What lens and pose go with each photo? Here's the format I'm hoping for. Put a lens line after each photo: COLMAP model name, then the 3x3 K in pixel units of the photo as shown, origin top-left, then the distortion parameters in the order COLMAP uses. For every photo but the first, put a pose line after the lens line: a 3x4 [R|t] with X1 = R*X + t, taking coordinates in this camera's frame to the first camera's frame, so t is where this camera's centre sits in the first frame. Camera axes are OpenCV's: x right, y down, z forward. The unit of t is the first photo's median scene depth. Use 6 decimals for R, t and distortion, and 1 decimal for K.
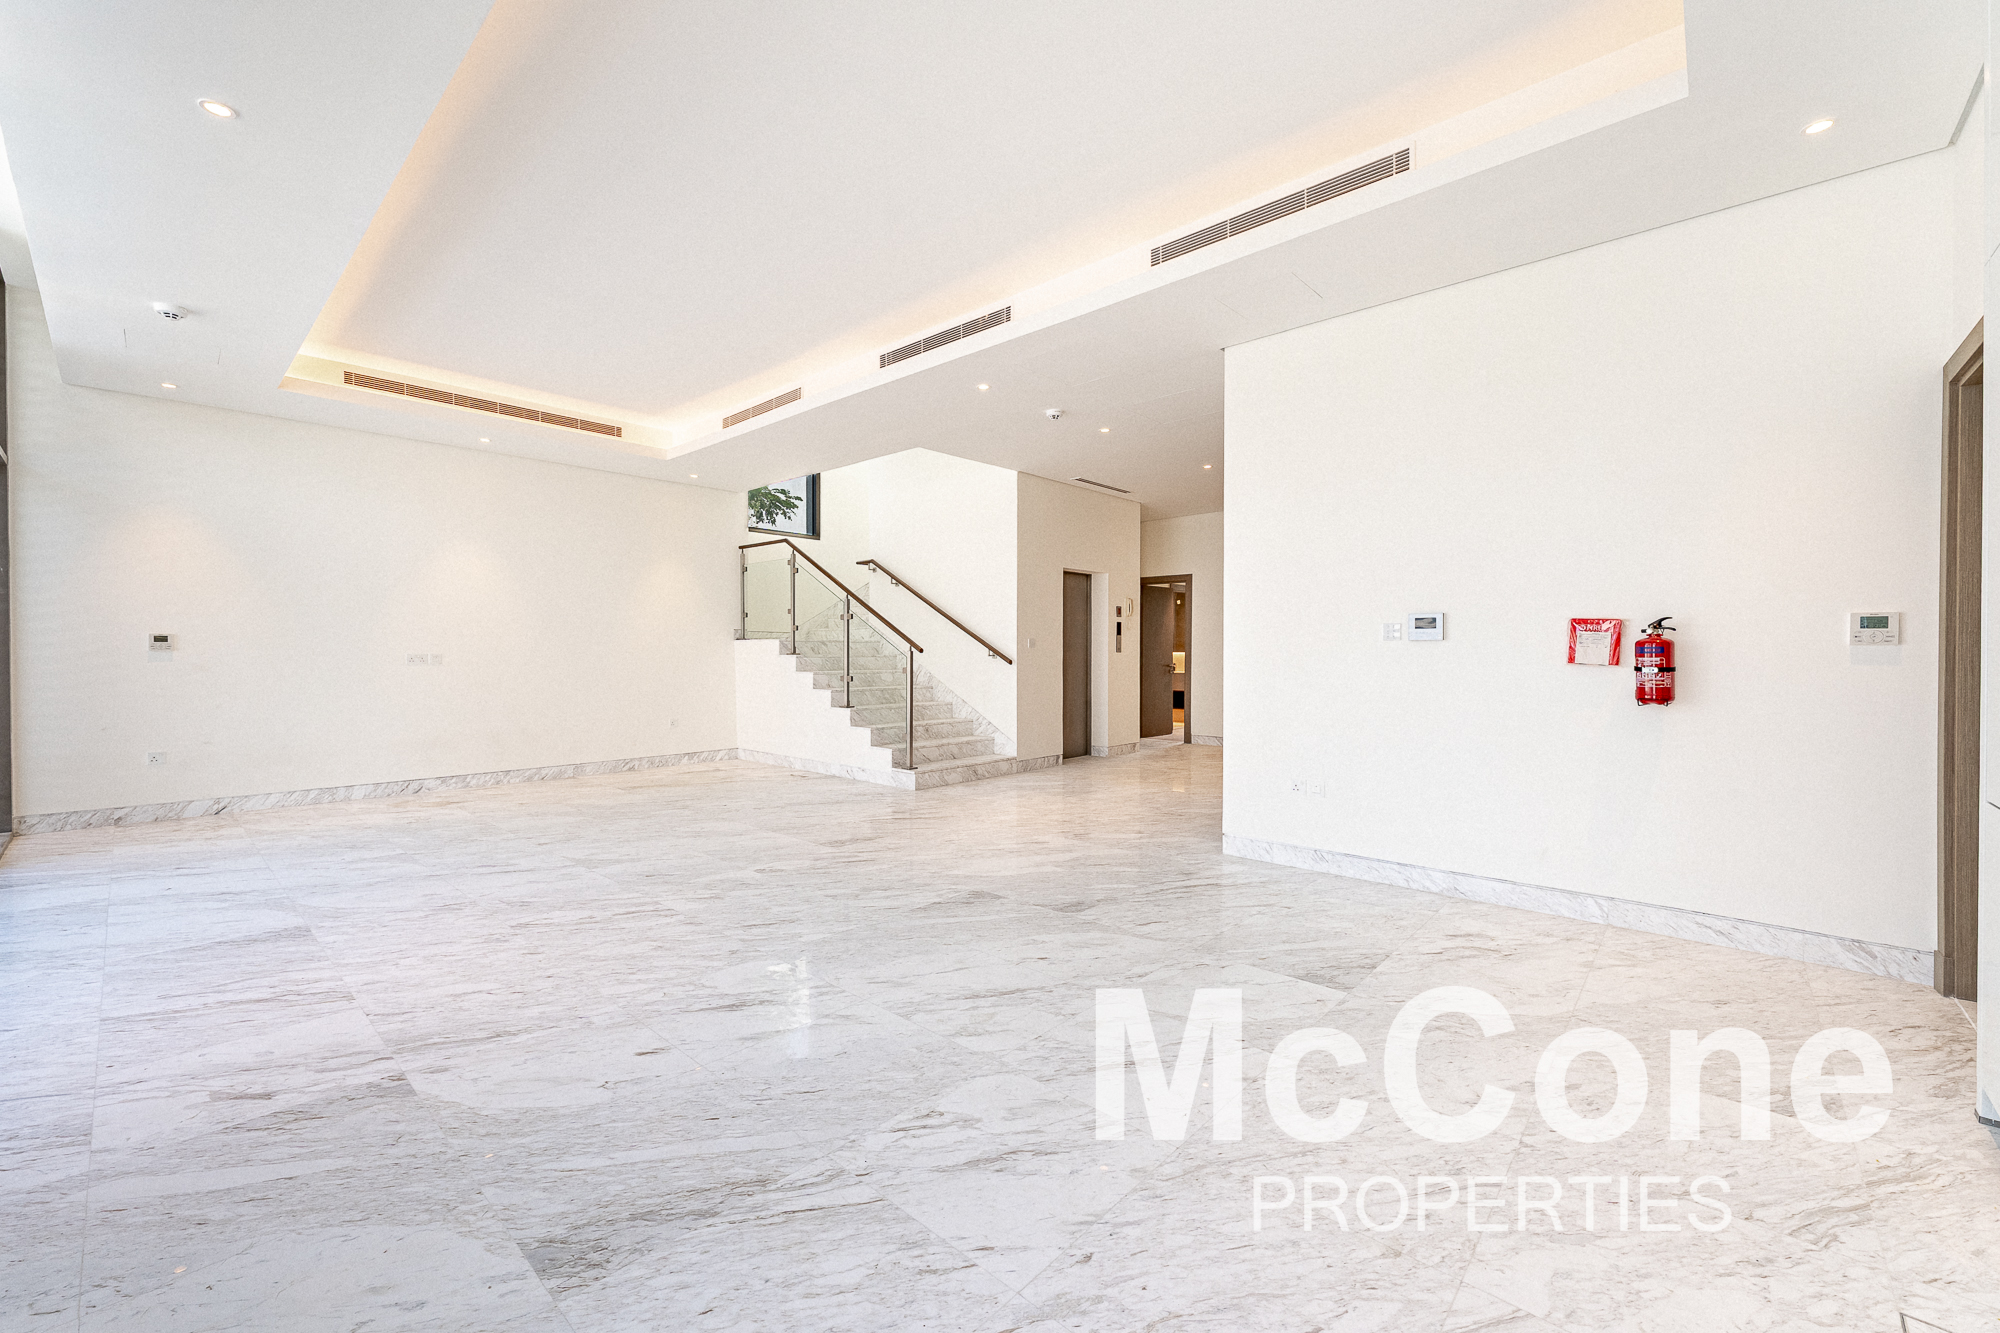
lens RADIAL K [[794.1, 0, 968.3], [0, 794.1, 658.4], [0, 0, 1]] dist [-0.001264, -0.000230]
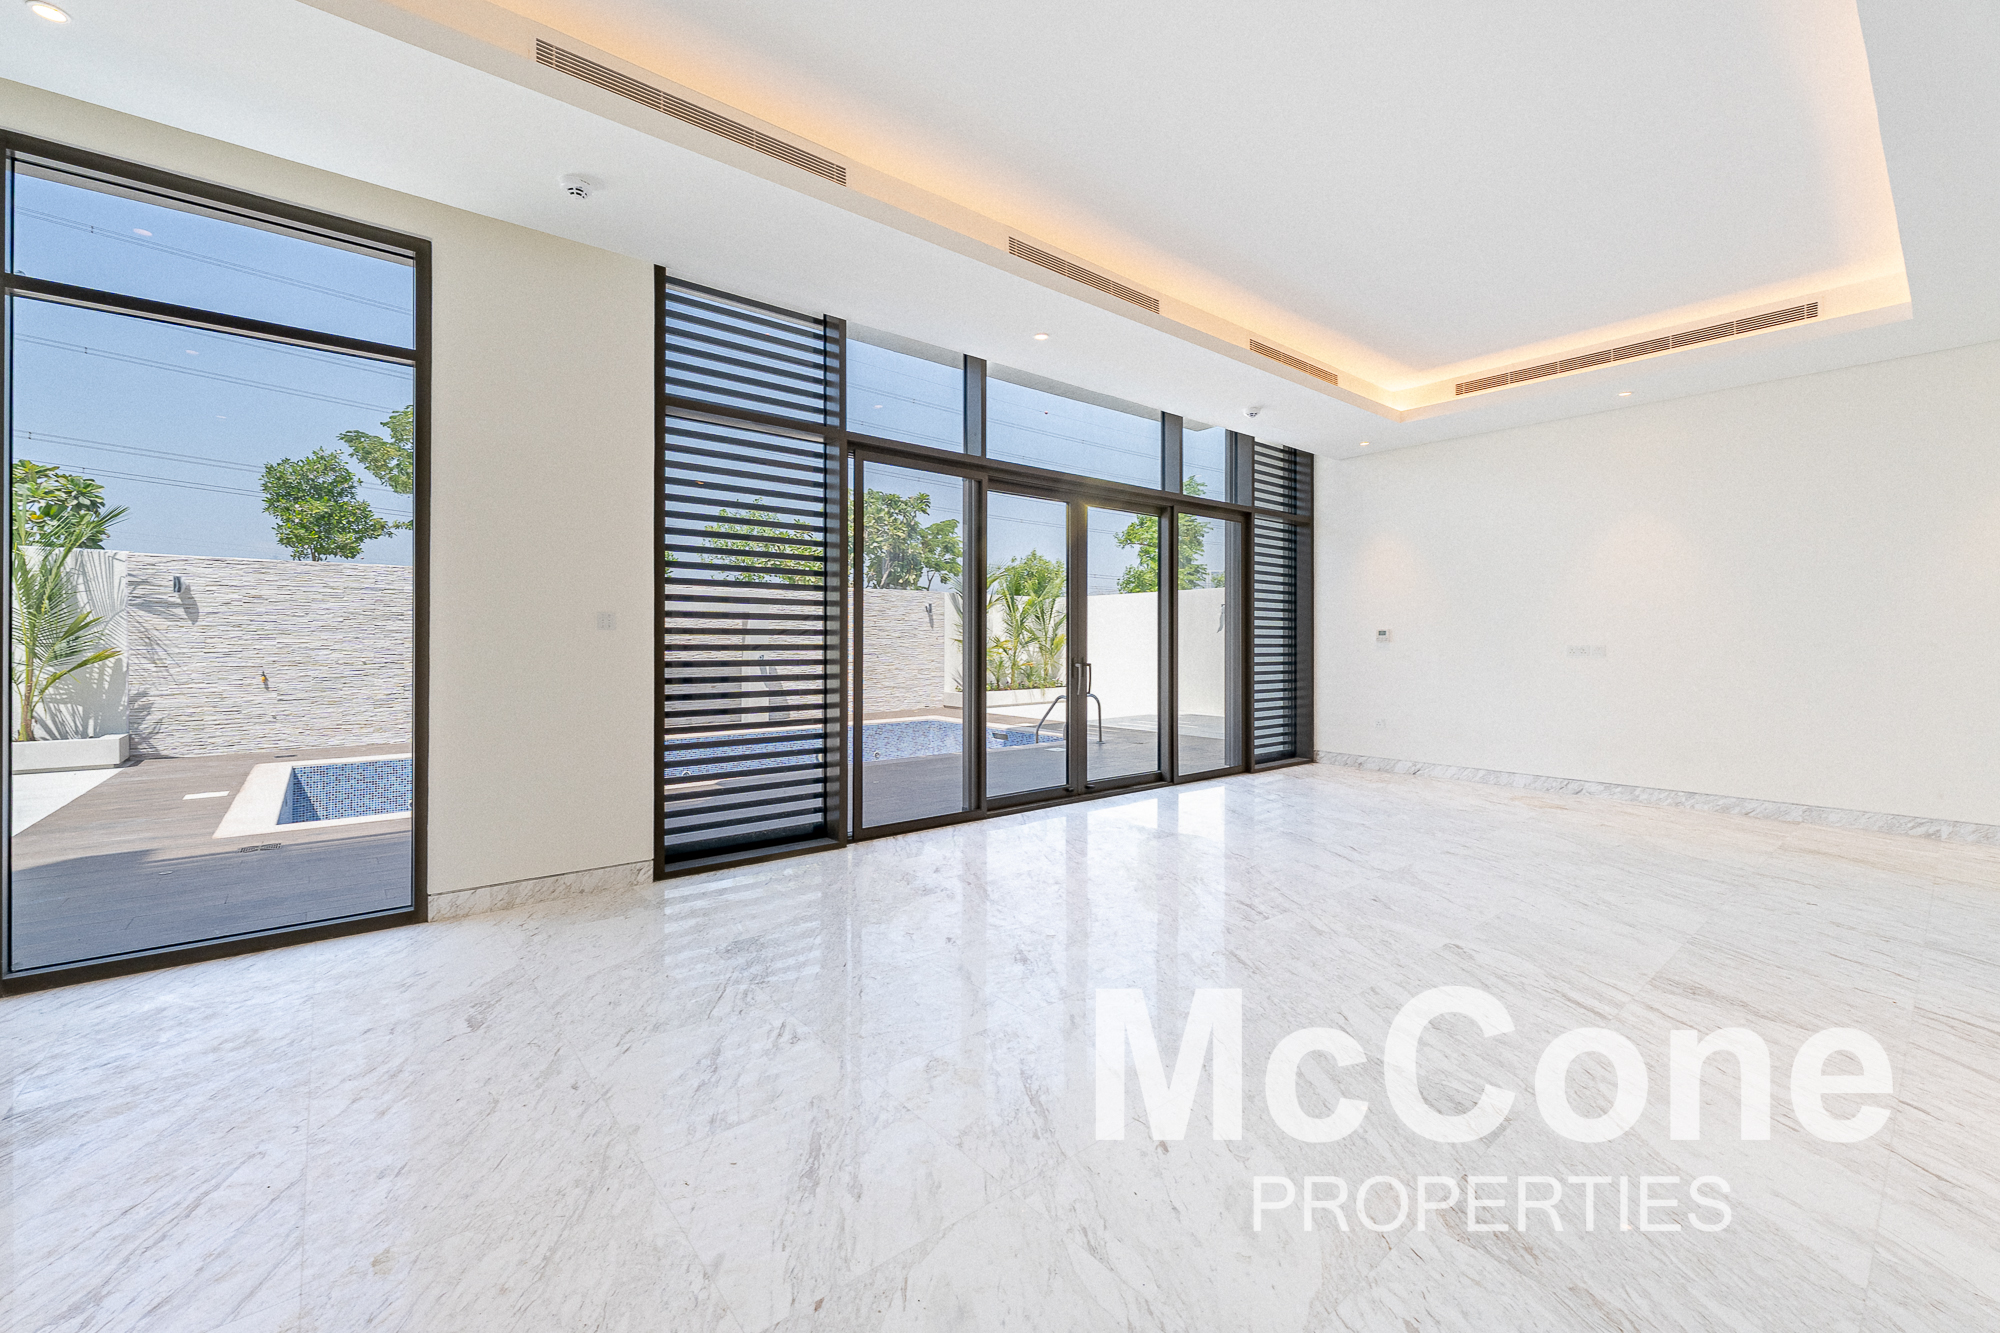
lens RADIAL K [[805.5, 0, 989.6], [0, 805.5, 642.1], [0, 0, 1]] dist [0.000761, 0.000215]
pose [[-0.123432, -0.001371, -0.992352, 0.290466], [-0.008341, 0.999965, -0.000344, -0.002682], [0.992318, 0.008235, -0.123439, 0.378458]]
